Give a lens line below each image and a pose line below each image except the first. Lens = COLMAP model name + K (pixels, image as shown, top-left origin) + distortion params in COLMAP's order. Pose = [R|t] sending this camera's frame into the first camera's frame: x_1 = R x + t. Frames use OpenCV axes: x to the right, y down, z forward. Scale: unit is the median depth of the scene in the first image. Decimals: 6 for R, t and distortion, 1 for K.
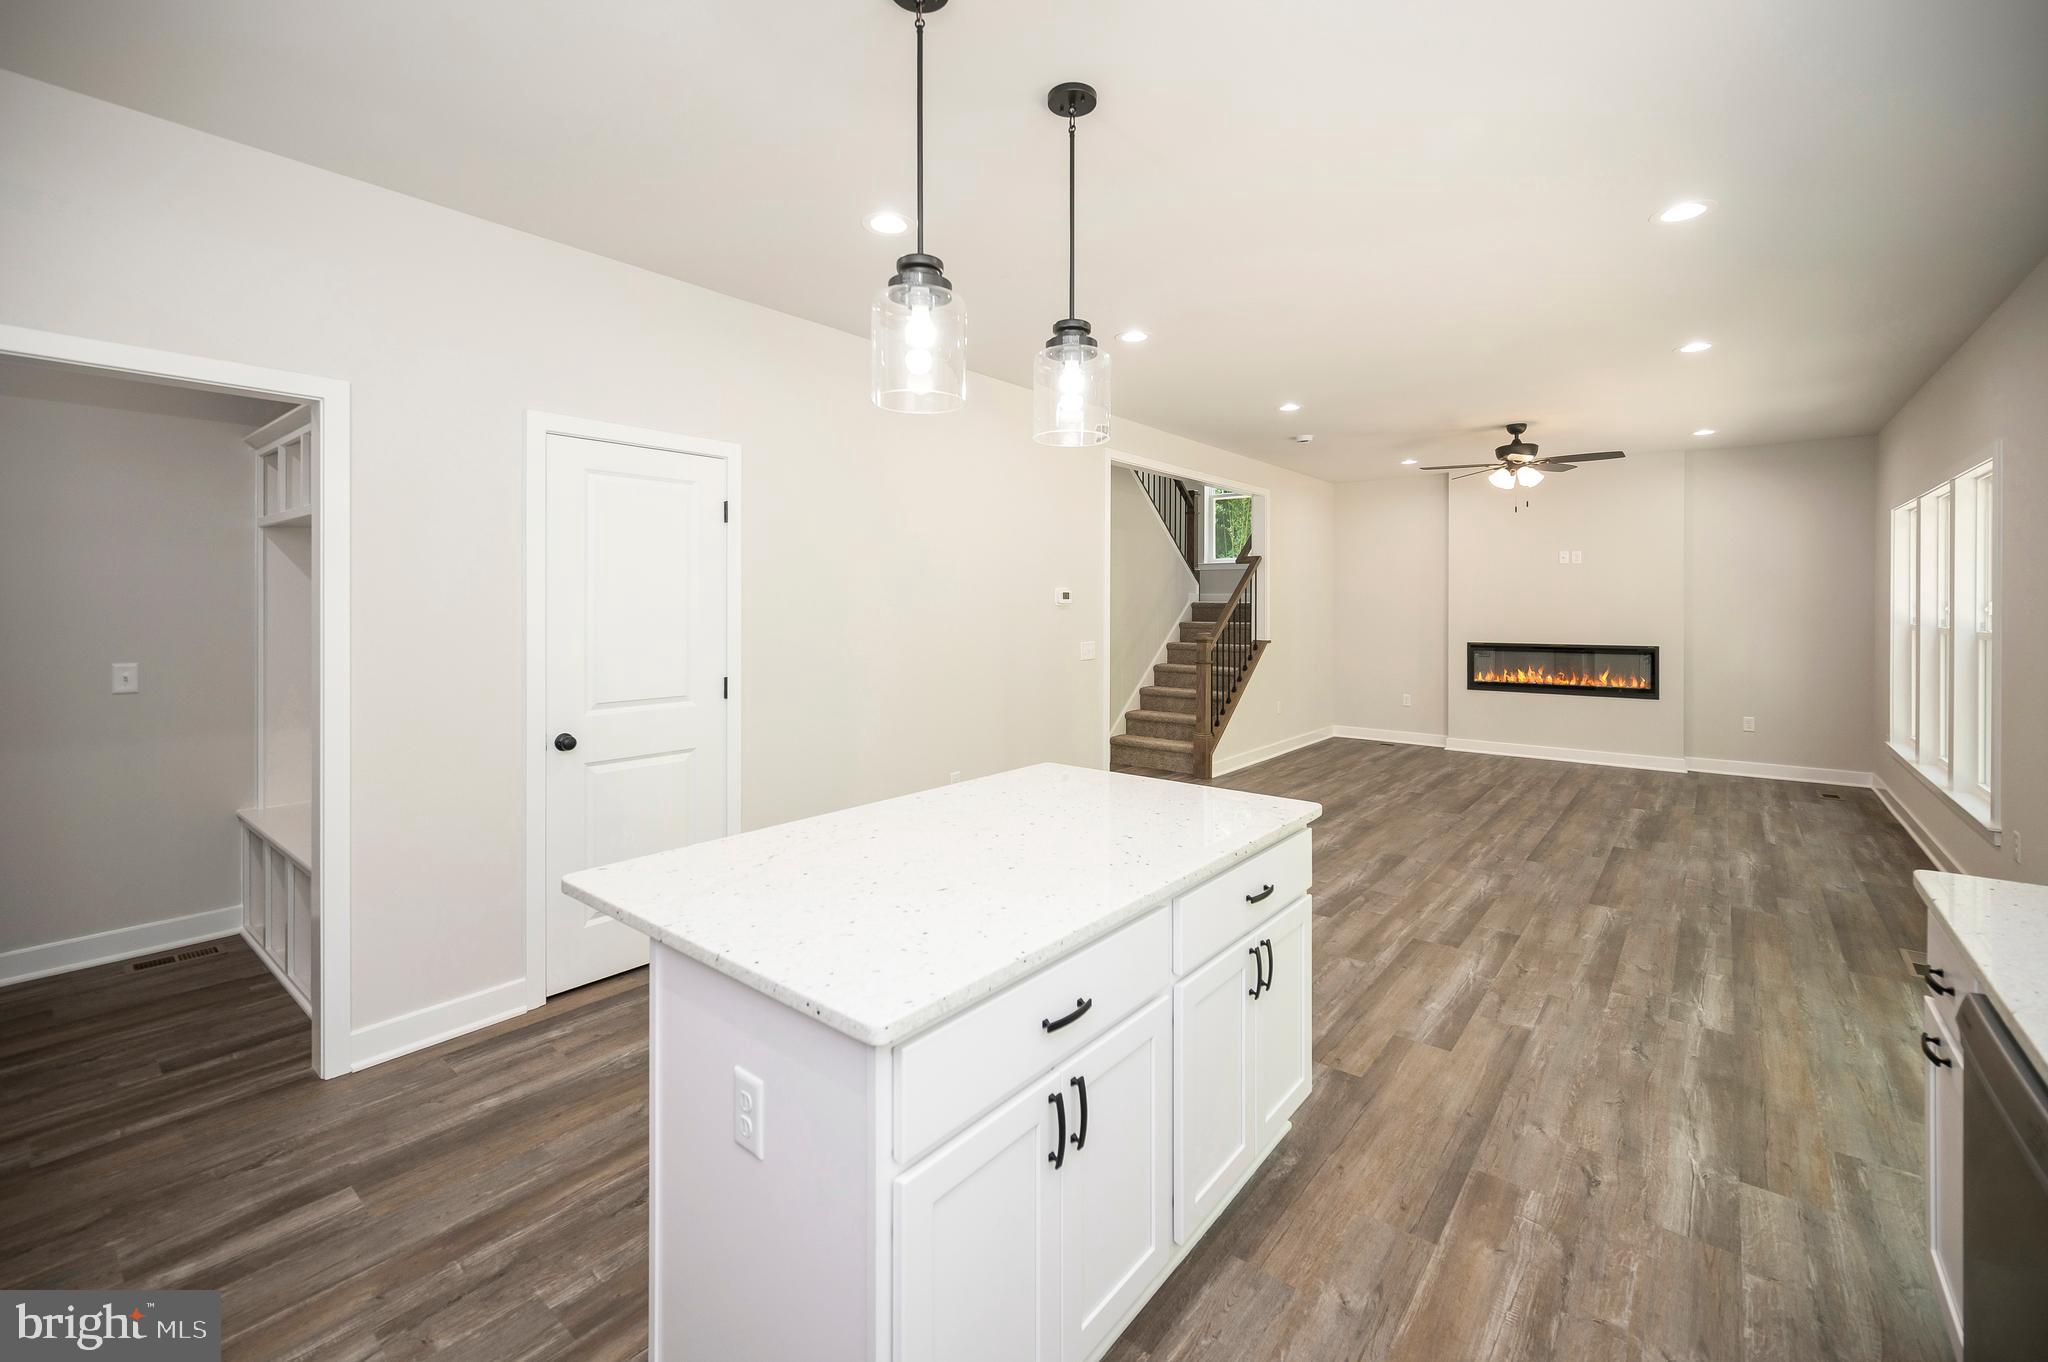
lens RADIAL K [[861.9, 0, 1024.9], [0, 861.9, 603.1], [0, 0, 1]] dist [-0.001964, -0.000157]
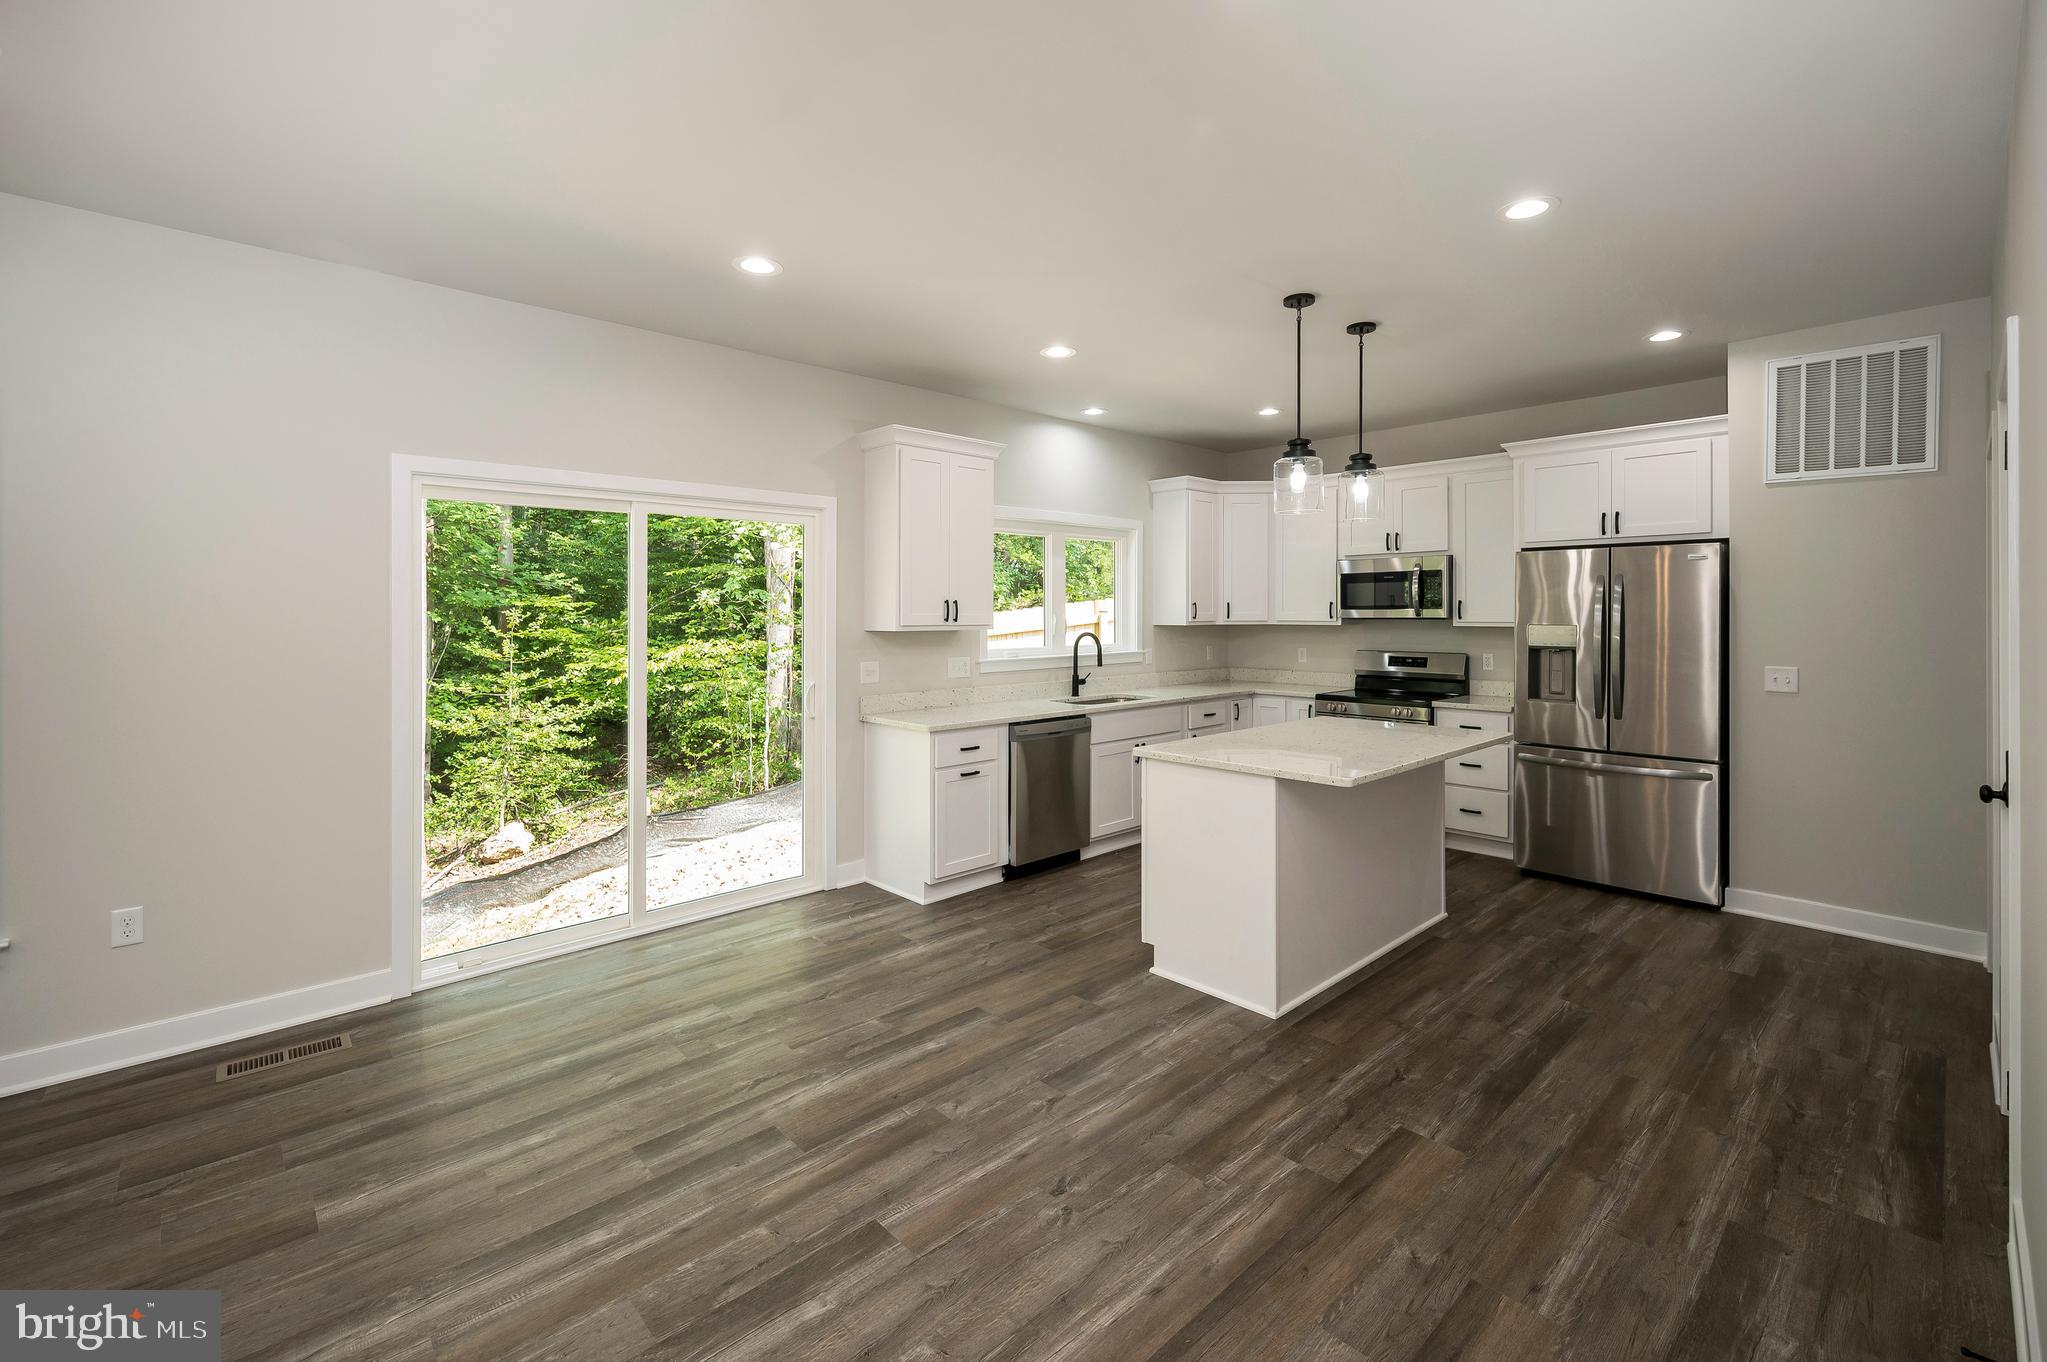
lens RADIAL K [[884.9, 0, 1036.0], [0, 884.9, 619.4], [0, 0, 1]] dist [0.000413, 0.000051]
pose [[-0.992537, 0.004195, 0.121872, 0.263717], [0.005252, 0.999951, 0.008350, -0.007913], [-0.121831, 0.008927, -0.992511, 2.114600]]
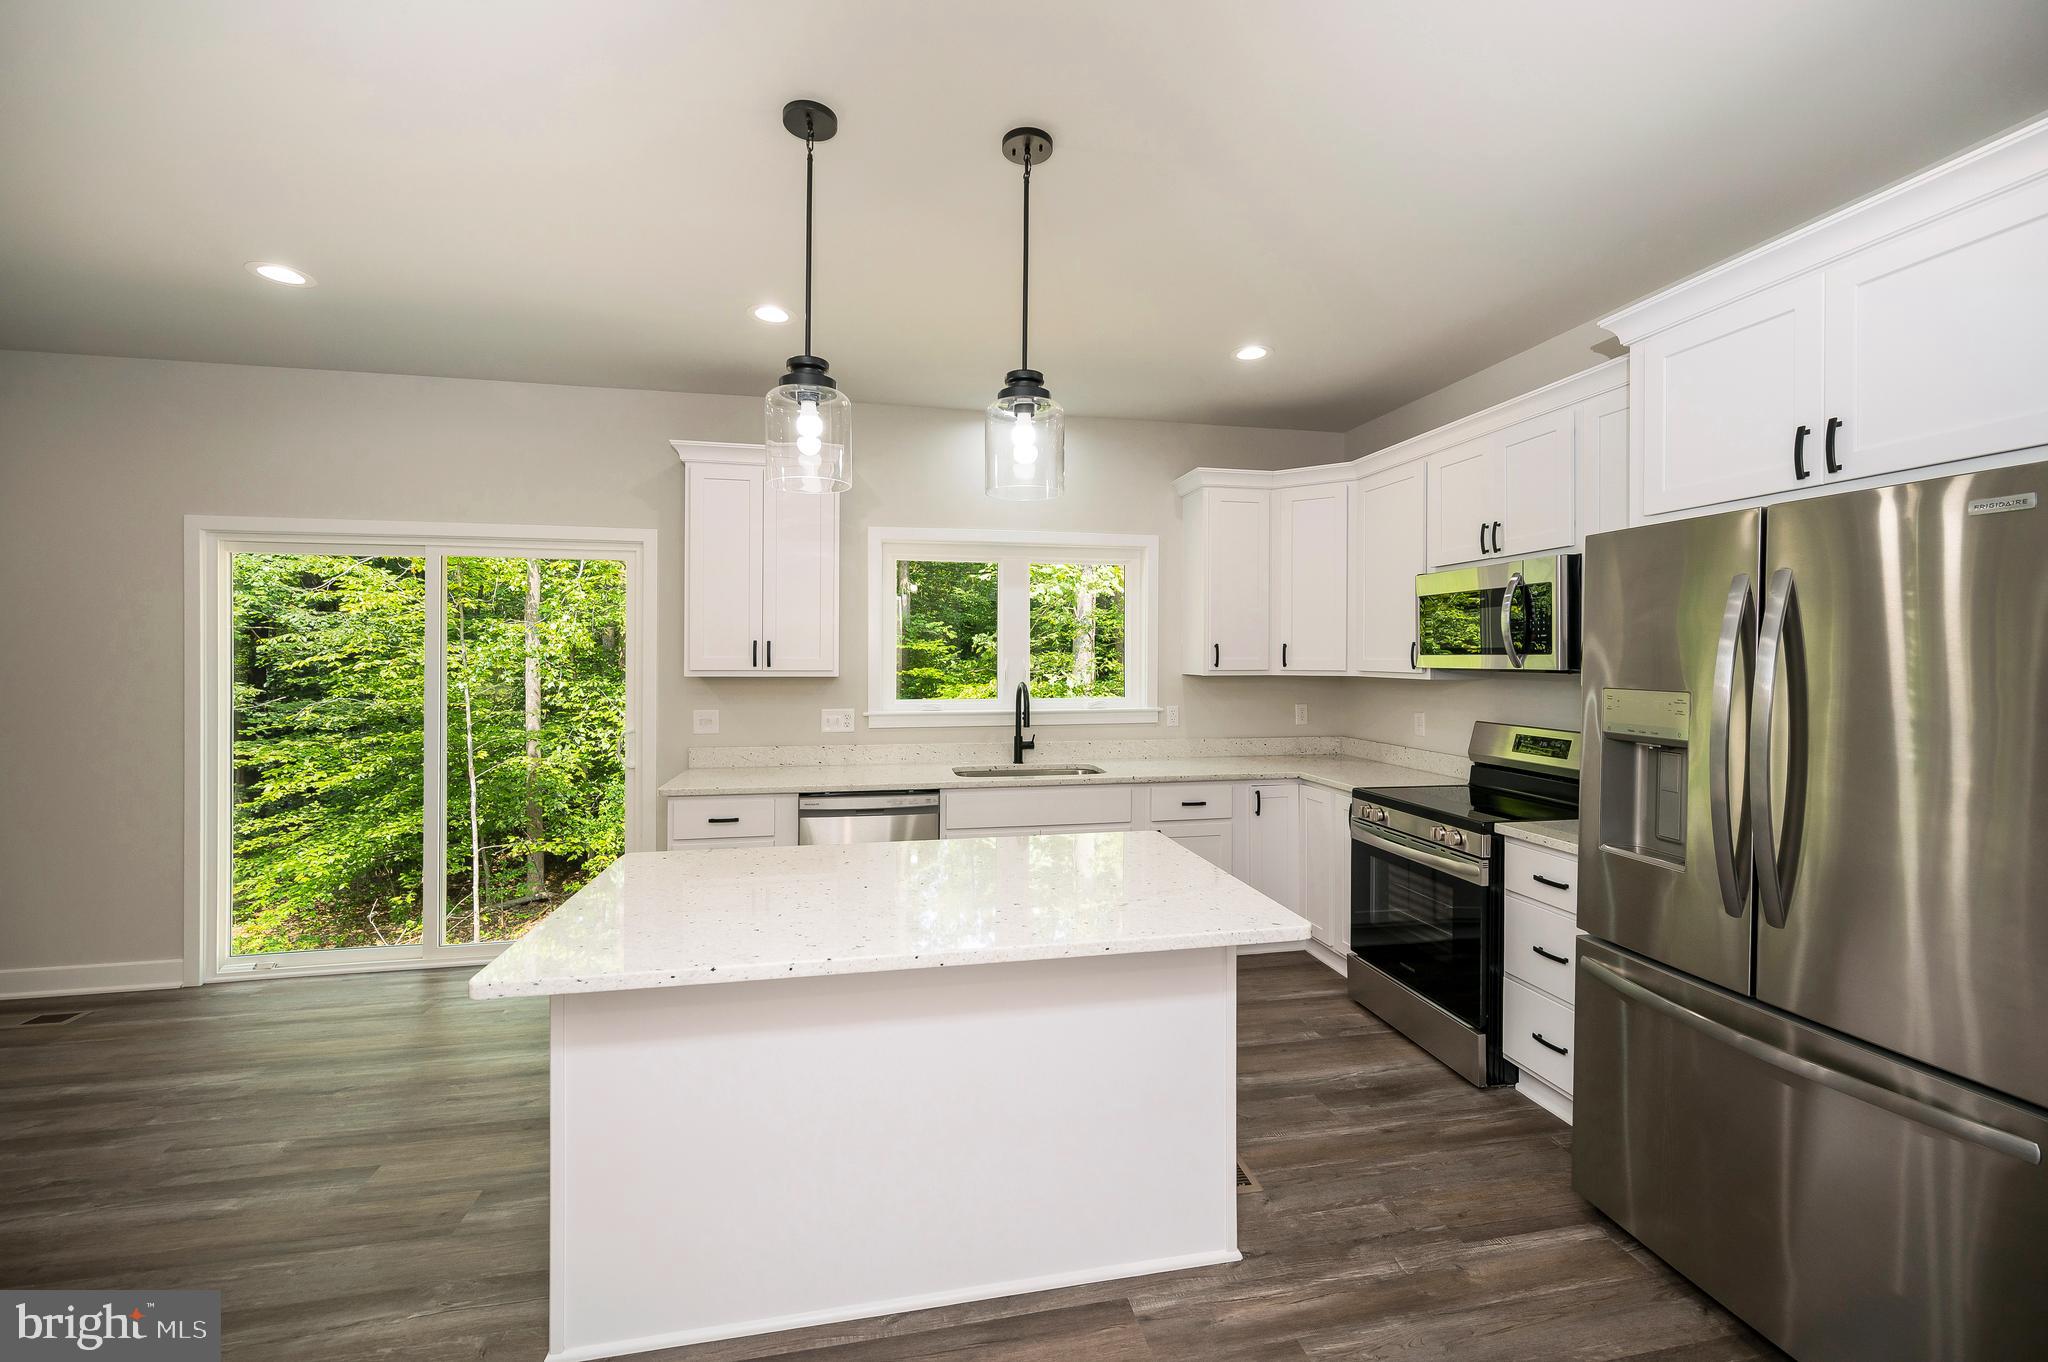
lens RADIAL K [[823.1, 0, 1015.8], [0, 823.1, 658.0], [0, 0, 1]] dist [0.001116, 0.000206]
pose [[-0.769687, -0.001386, 0.638420, -0.542258], [-0.000176, 0.999998, 0.001959, -0.007421], [-0.638422, 0.001395, -0.769685, 1.215246]]
